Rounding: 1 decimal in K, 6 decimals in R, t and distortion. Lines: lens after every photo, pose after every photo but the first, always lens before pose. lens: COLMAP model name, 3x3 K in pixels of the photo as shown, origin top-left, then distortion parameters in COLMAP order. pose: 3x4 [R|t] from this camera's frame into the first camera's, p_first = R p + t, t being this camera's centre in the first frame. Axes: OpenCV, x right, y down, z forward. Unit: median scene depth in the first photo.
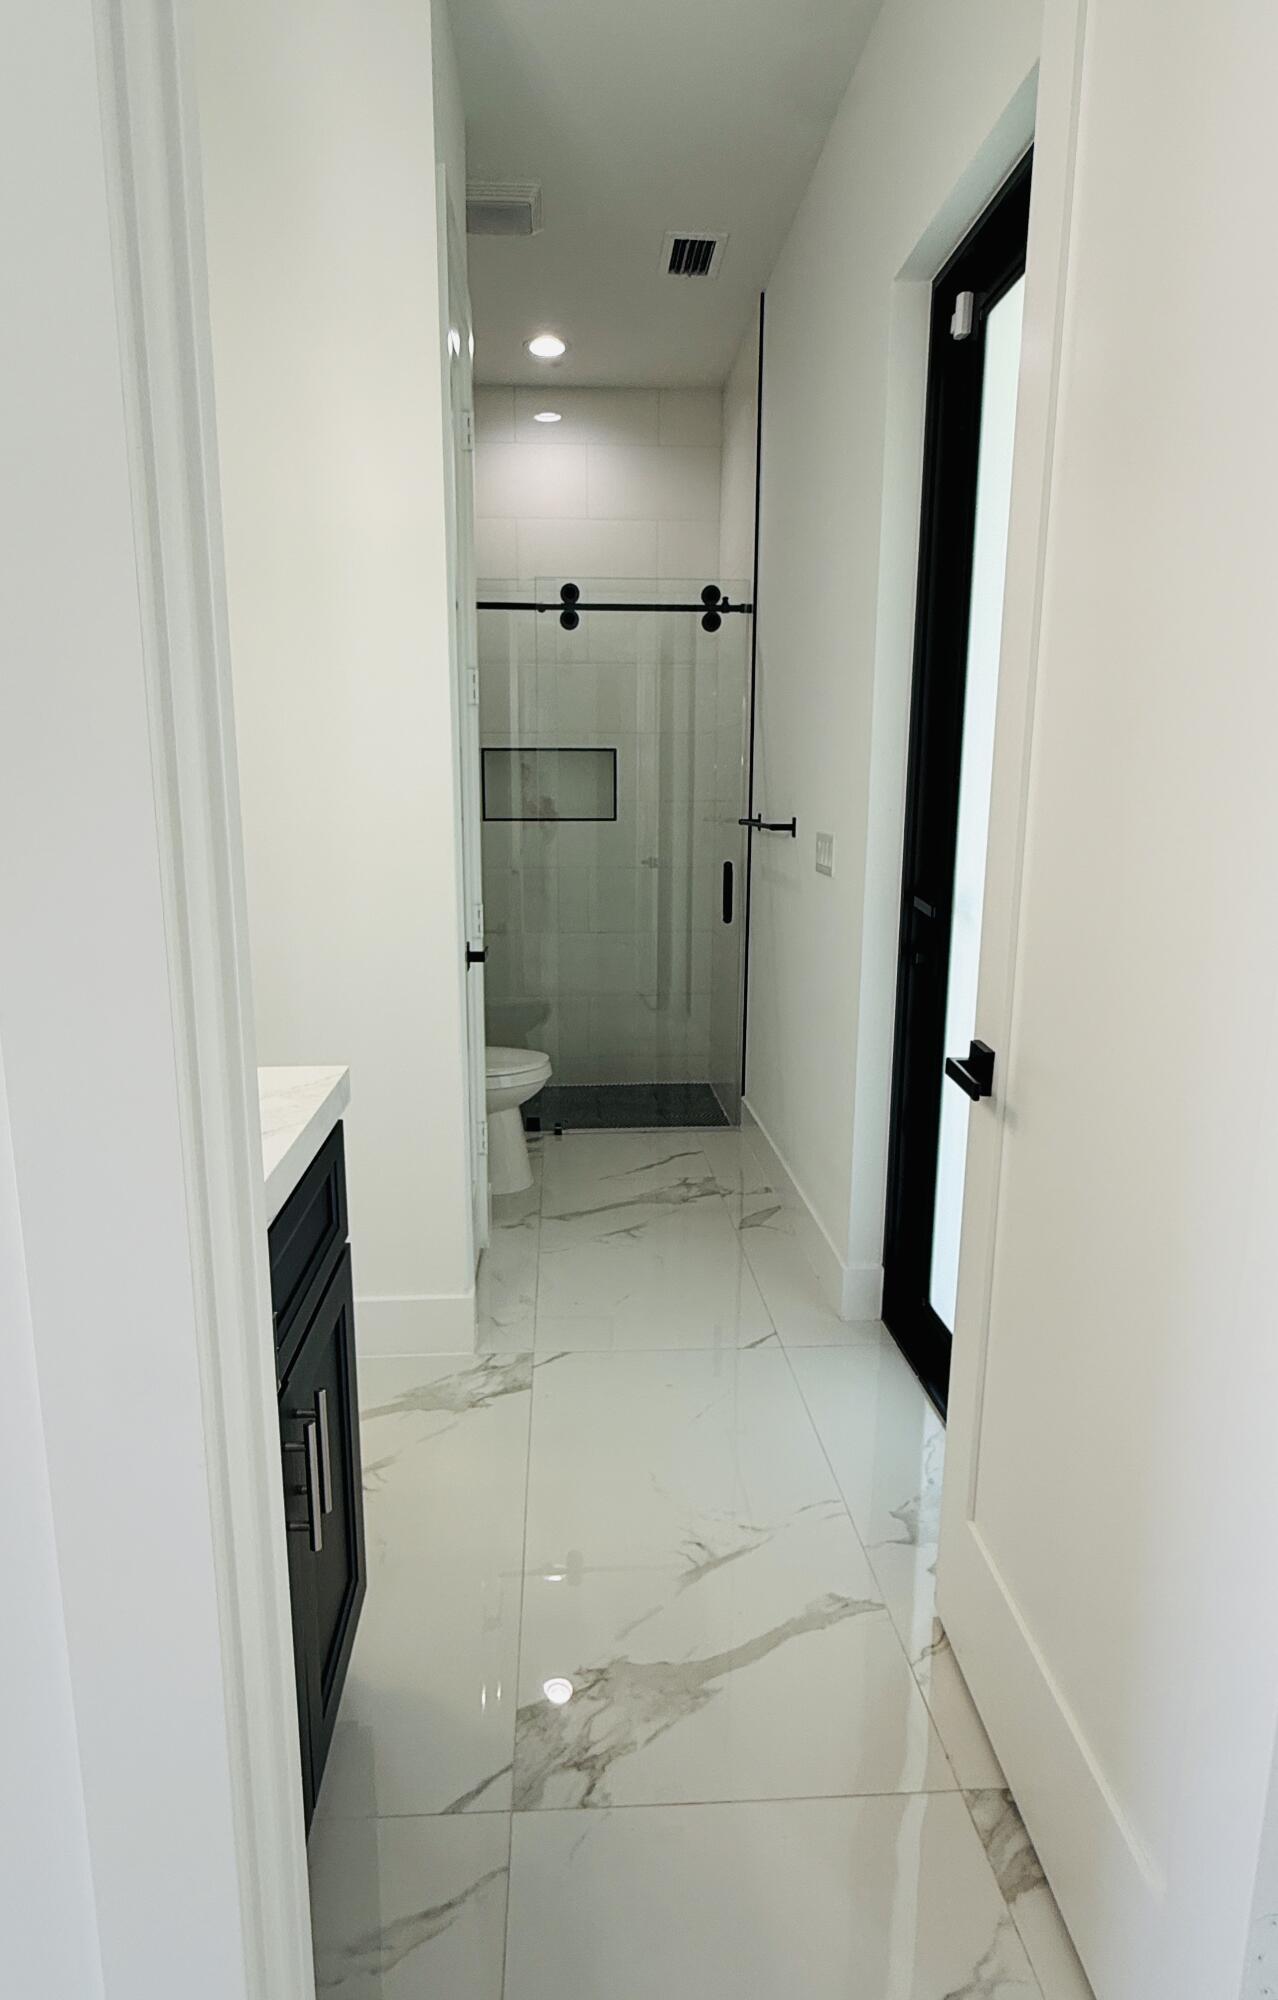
lens RADIAL K [[1070.1, 0, 625.4], [0, 1070.1, 1000.8], [0, 0, 1]] dist [-0.004741, -0.000257]
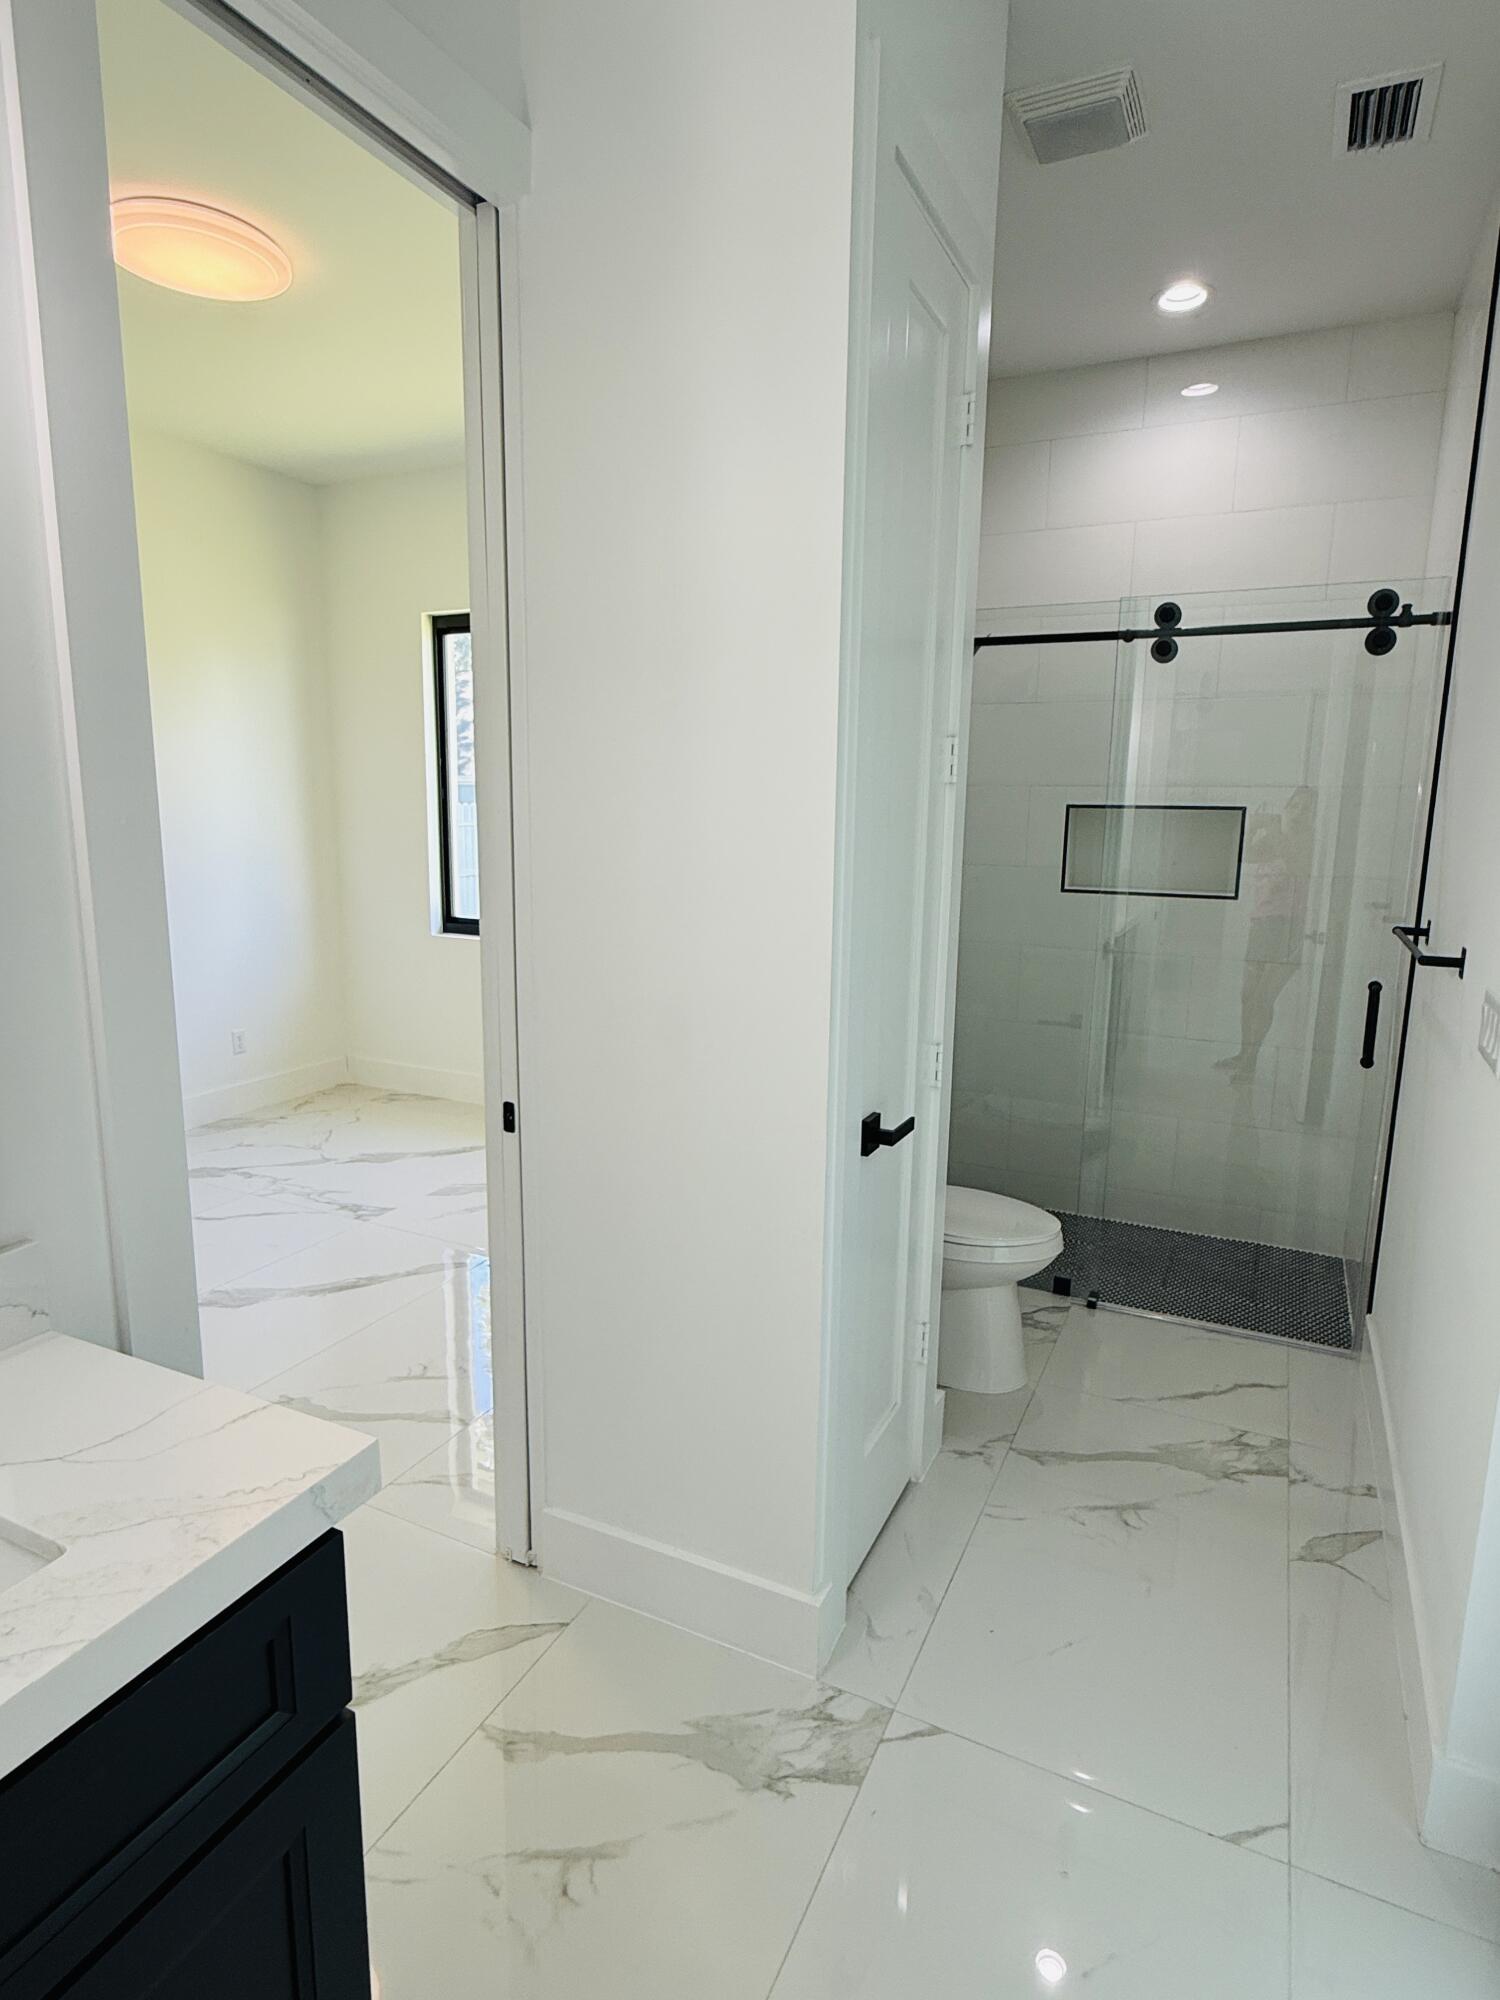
lens RADIAL K [[1085.3, 0, 750.0], [0, 1085.3, 1000.0], [0, 0, 1]] dist [-0.002080, -0.001180]
pose [[0.874583, 0.096944, -0.475086, 0.084851], [-0.106447, 0.994294, 0.006932, -0.088794], [0.473048, 0.044509, 0.879912, 0.207934]]
